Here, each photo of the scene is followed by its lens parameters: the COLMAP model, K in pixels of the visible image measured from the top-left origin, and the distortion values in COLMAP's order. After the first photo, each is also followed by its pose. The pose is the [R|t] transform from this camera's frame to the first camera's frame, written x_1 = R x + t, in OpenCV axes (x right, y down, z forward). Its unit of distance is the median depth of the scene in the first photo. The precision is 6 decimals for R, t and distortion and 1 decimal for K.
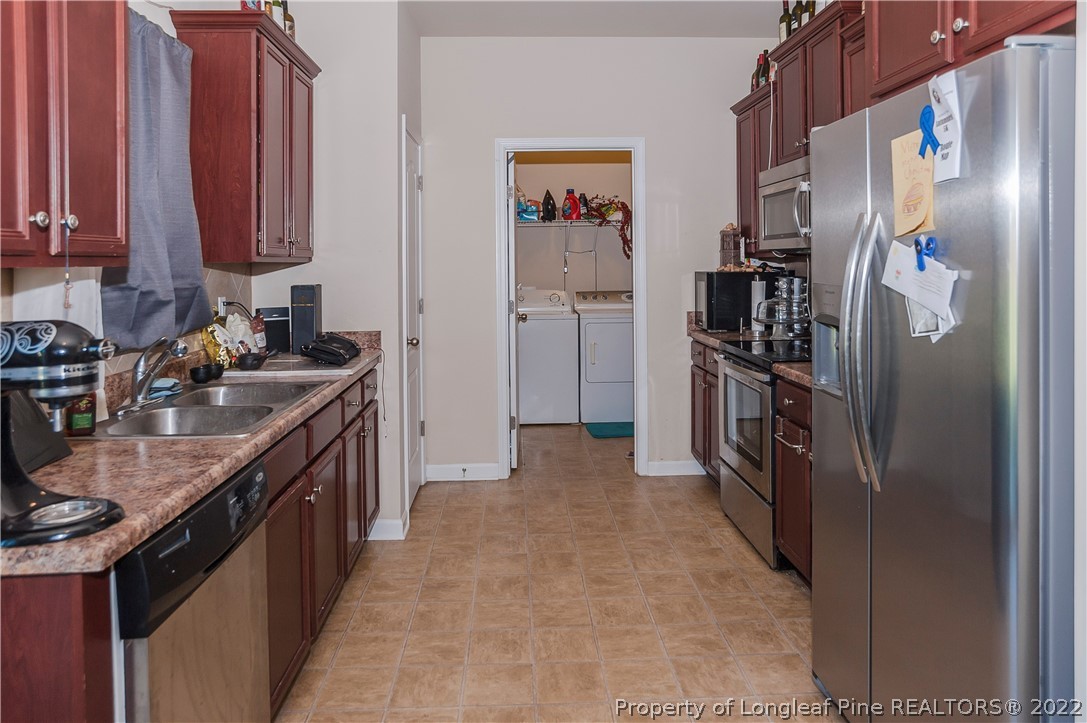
lens RADIAL K [[699.5, 0, 540.5], [0, 699.5, 279.0], [0, 0, 1]] dist [-0.053612, 0.024260]
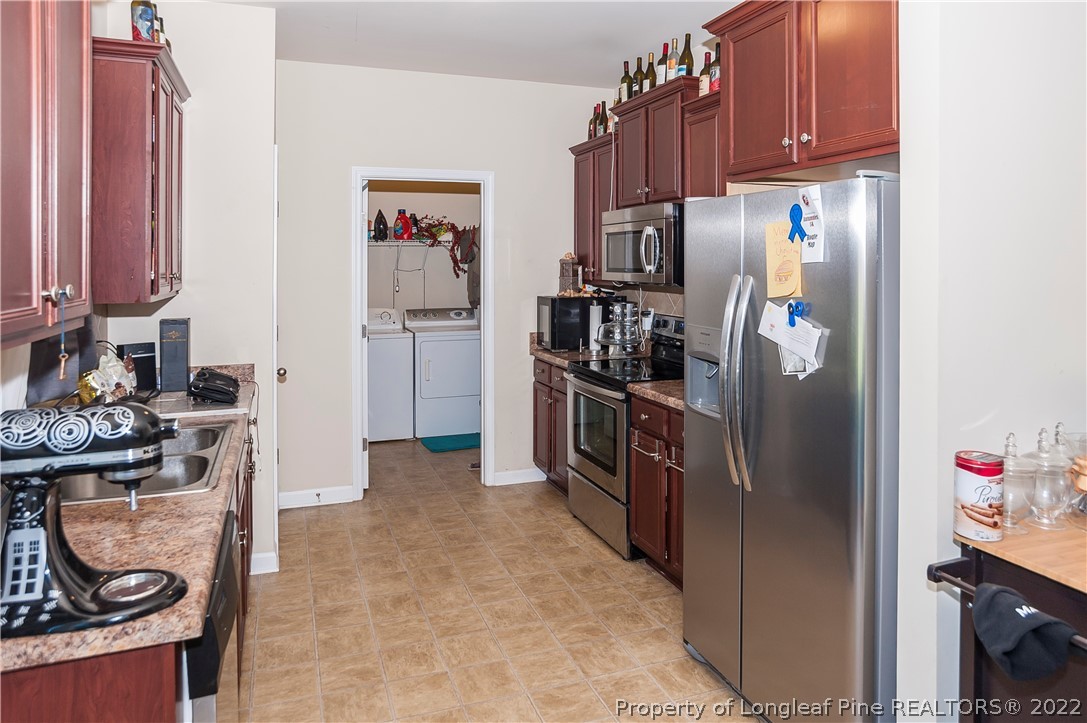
lens RADIAL K [[699.5, 0, 540.5], [0, 699.5, 279.0], [0, 0, 1]] dist [-0.053612, 0.024260]
pose [[0.951565, 0.004399, 0.307416, -0.165045], [-0.003145, 0.999985, -0.004573, -0.047944], [-0.307431, 0.003385, 0.951564, -0.070699]]
